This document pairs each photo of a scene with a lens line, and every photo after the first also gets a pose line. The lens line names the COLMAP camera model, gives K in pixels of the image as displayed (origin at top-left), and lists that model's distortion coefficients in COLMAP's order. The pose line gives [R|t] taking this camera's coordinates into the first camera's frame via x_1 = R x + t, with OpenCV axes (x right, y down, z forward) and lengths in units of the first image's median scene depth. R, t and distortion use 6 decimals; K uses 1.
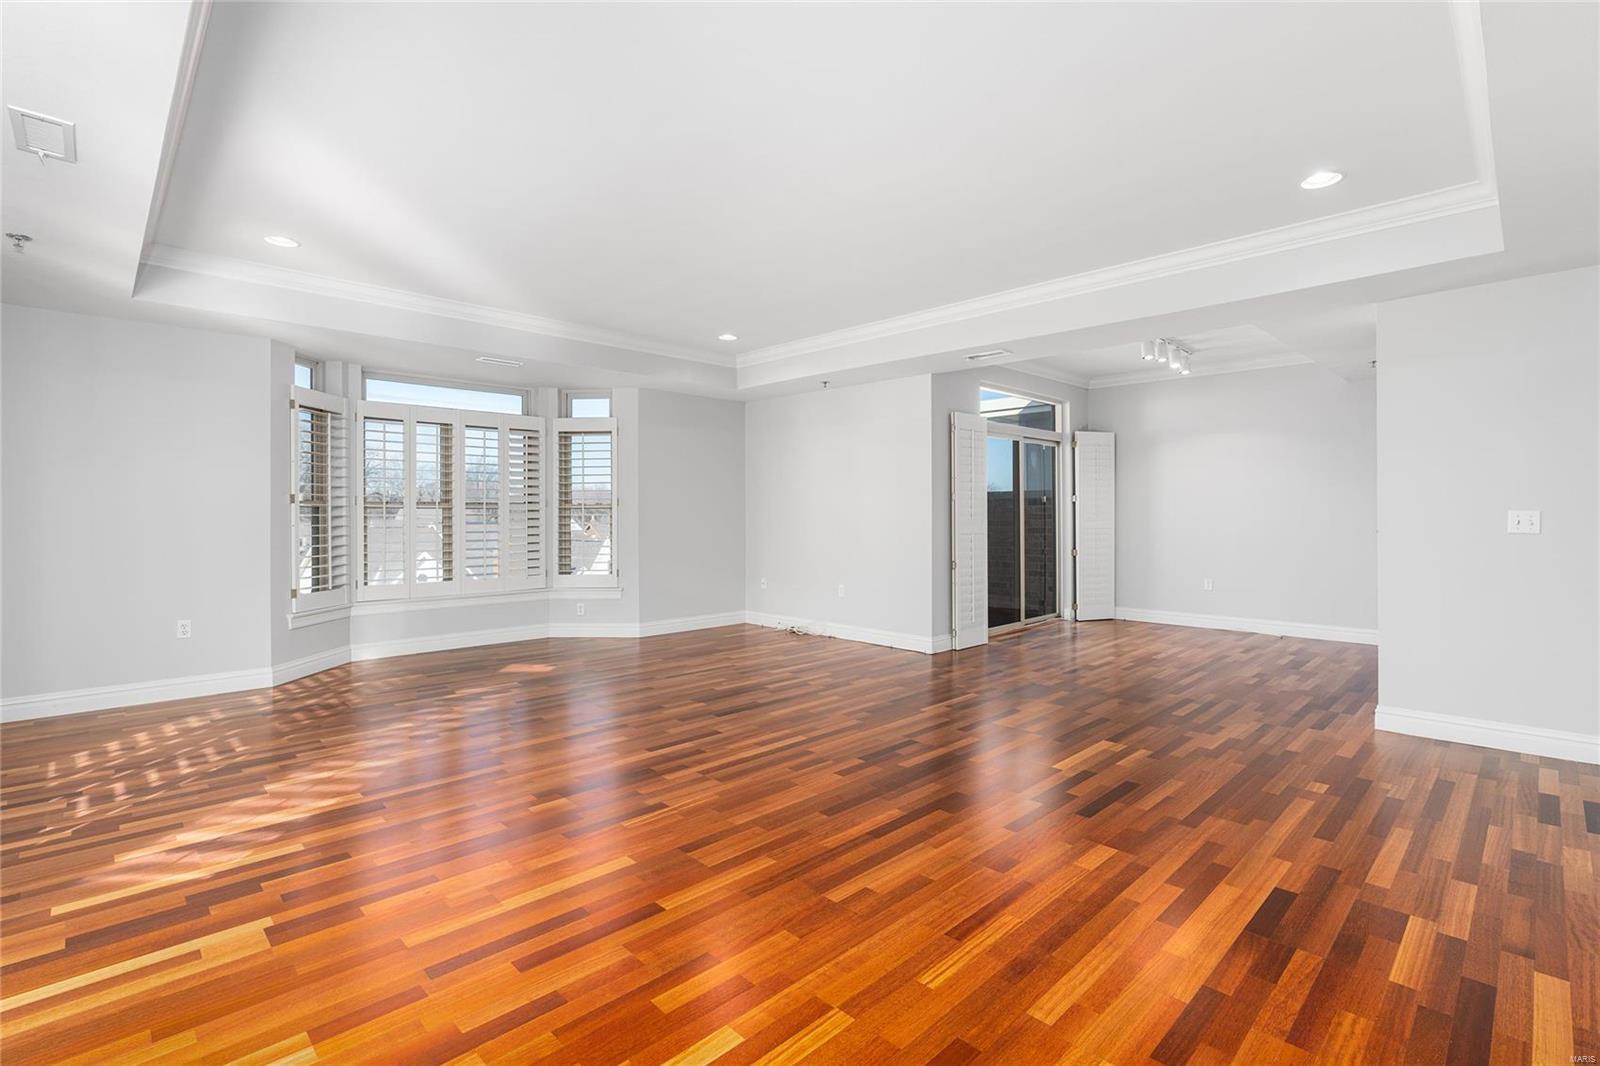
lens RADIAL K [[727.1, 0, 821.1], [0, 727.1, 531.2], [0, 0, 1]] dist [-0.009339, 0.005299]
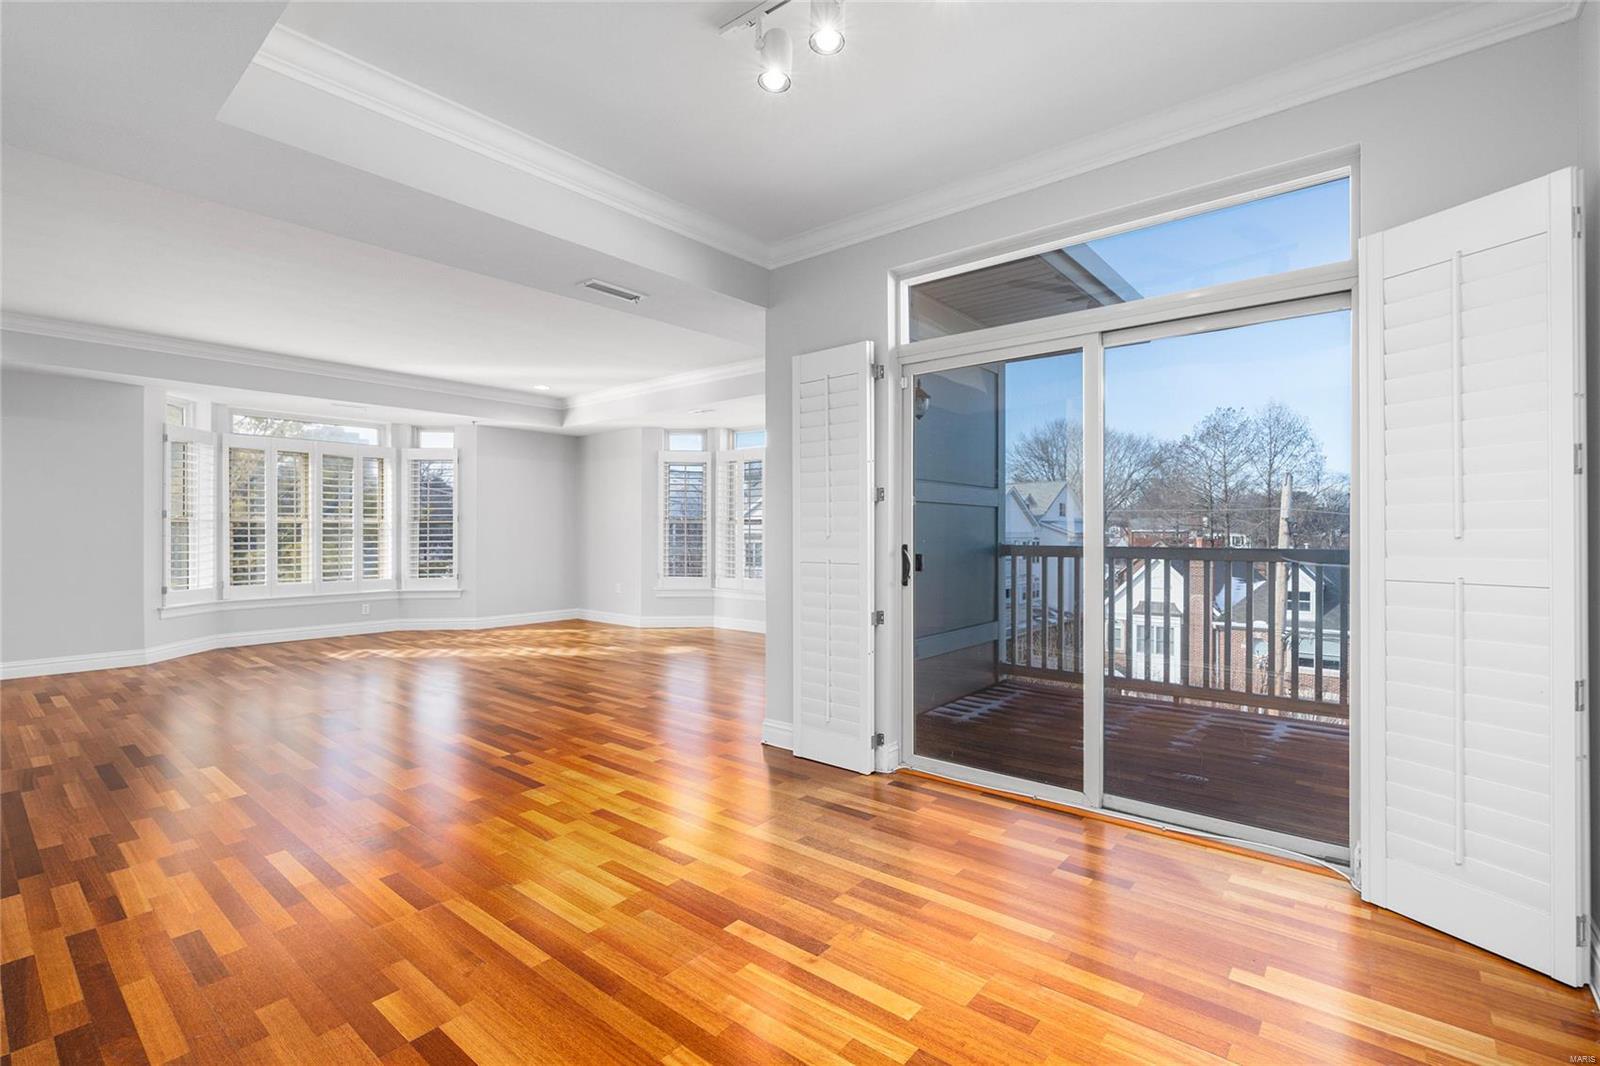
lens RADIAL K [[727.1, 0, 794.1], [0, 727.1, 528.8], [0, 0, 1]] dist [-0.009339, 0.005299]
pose [[0.080856, -0.001469, -0.996725, 1.472770], [-0.021587, 0.999762, -0.003224, -0.037089], [0.996492, 0.021777, 0.080805, 1.790282]]
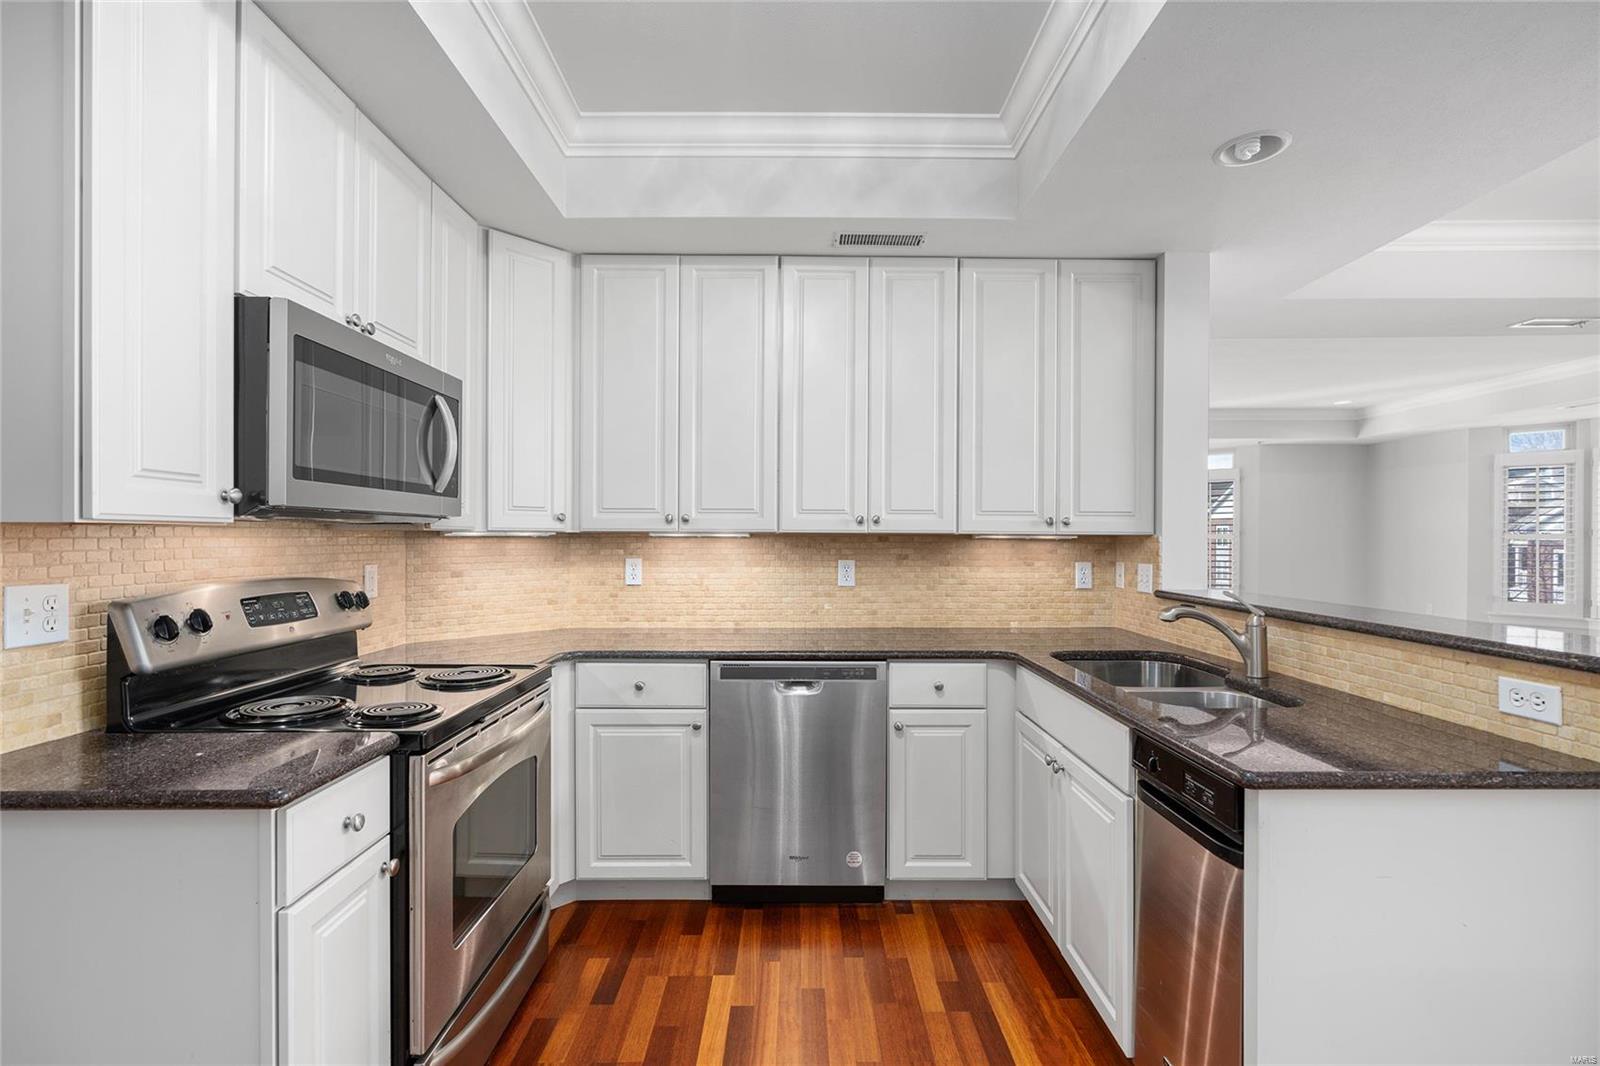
lens RADIAL K [[727.1, 0, 798.9], [0, 727.1, 538.1], [0, 0, 1]] dist [-0.009339, 0.005299]
pose [[-0.710639, 0.004781, -0.703541, 1.937615], [-0.012225, 0.999742, 0.019142, -0.070390], [0.703451, 0.022204, -0.710397, 1.594706]]
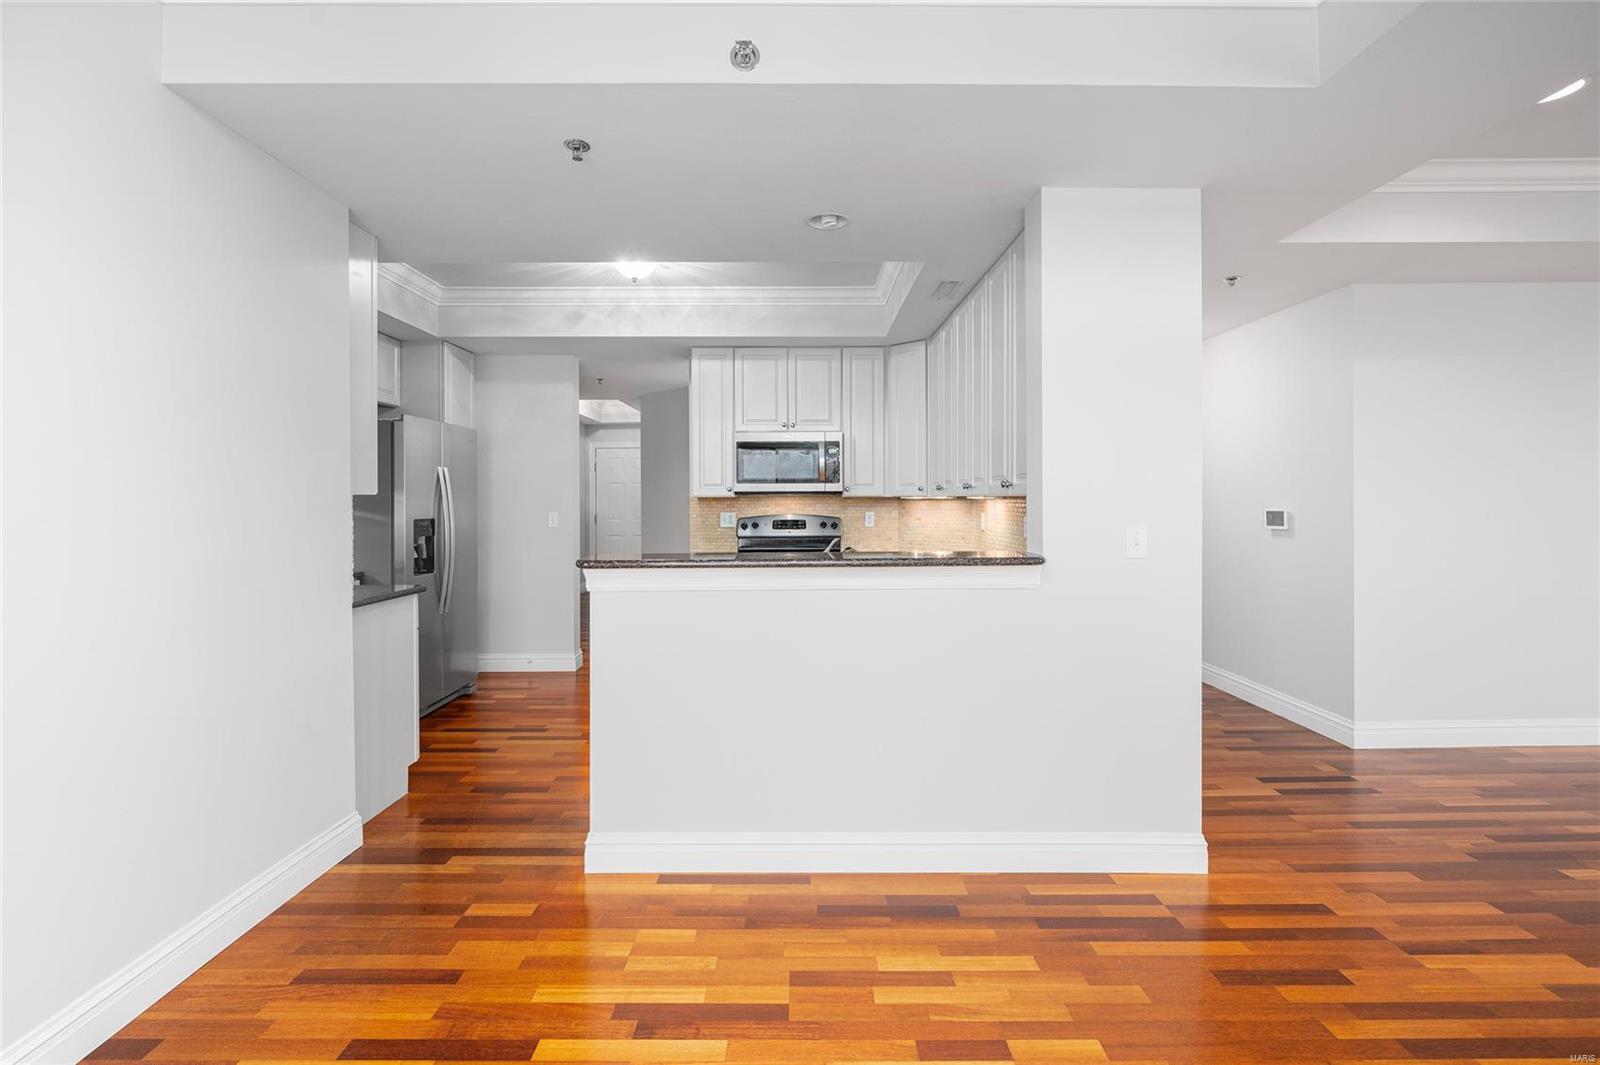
lens RADIAL K [[727.1, 0, 801.6], [0, 727.1, 495.8], [0, 0, 1]] dist [-0.009339, 0.005299]
pose [[-0.701897, 0.011836, 0.712180, 0.688818], [0.023138, 0.999713, 0.006190, -0.074992], [-0.711903, 0.020823, -0.701969, 2.031361]]
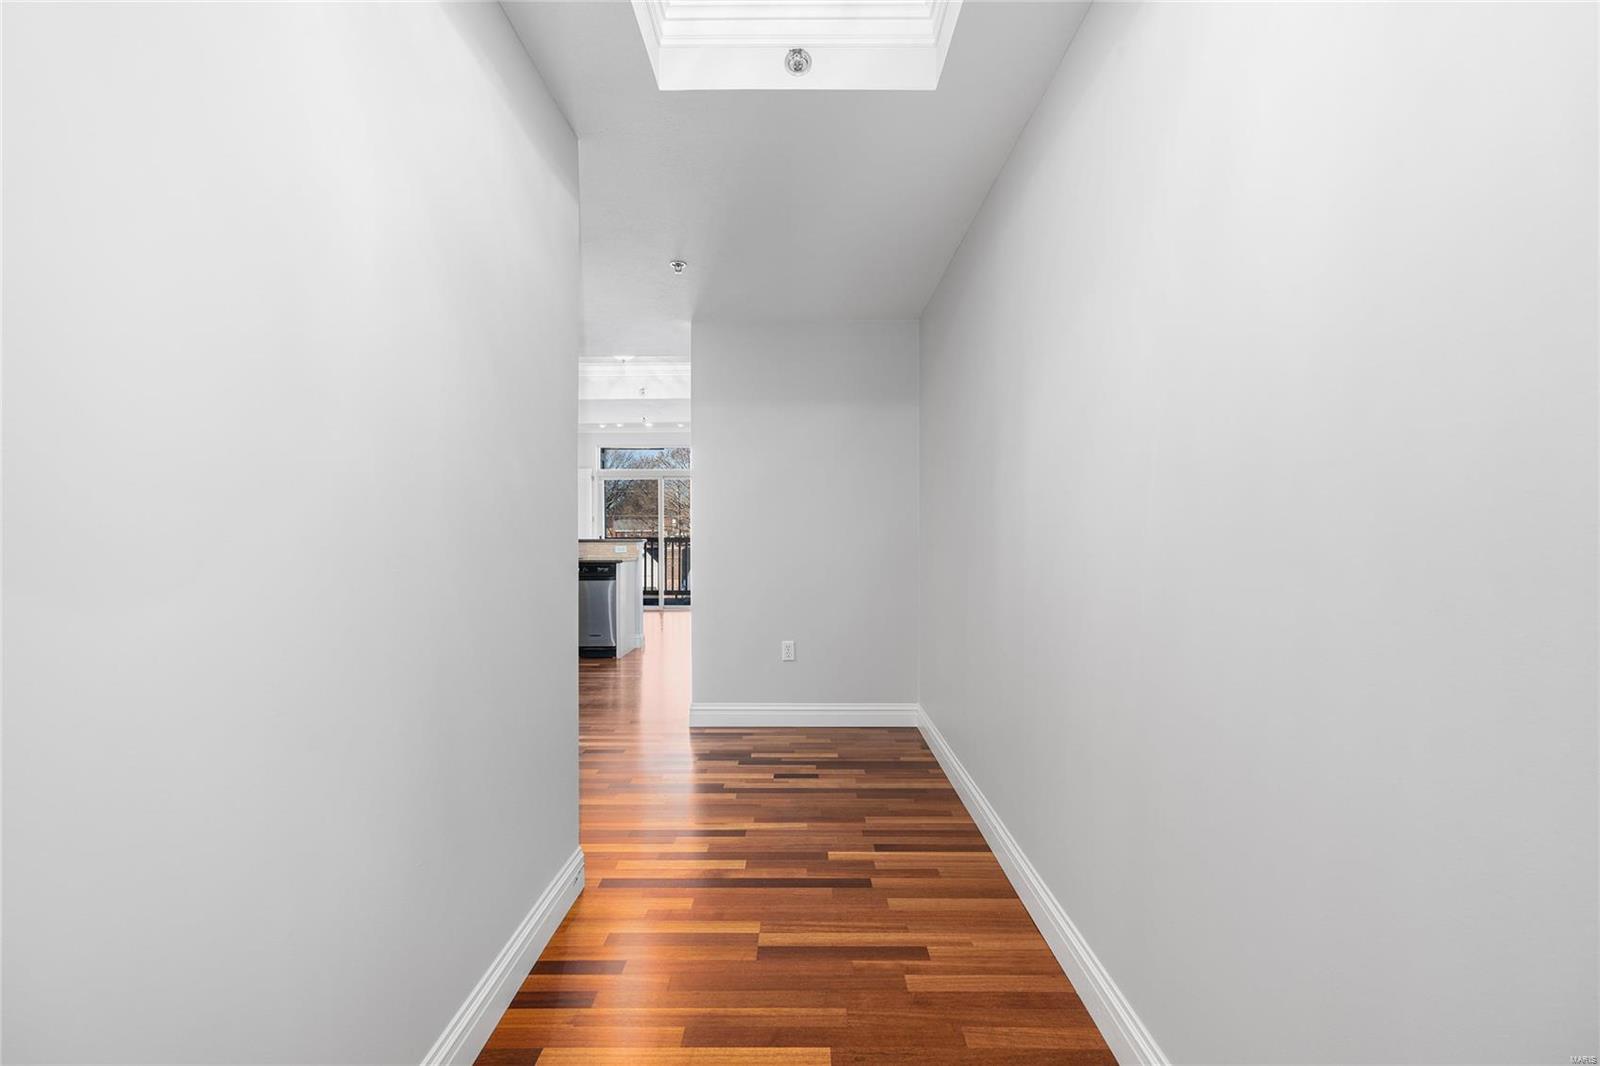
lens RADIAL K [[727.1, 0, 803.8], [0, 727.1, 541.7], [0, 0, 1]] dist [-0.009339, 0.005299]
pose [[0.698484, 0.009887, -0.715558, 3.273150], [-0.013440, 0.999909, 0.000696, -0.009033], [0.715500, 0.009131, 0.698553, 0.490630]]
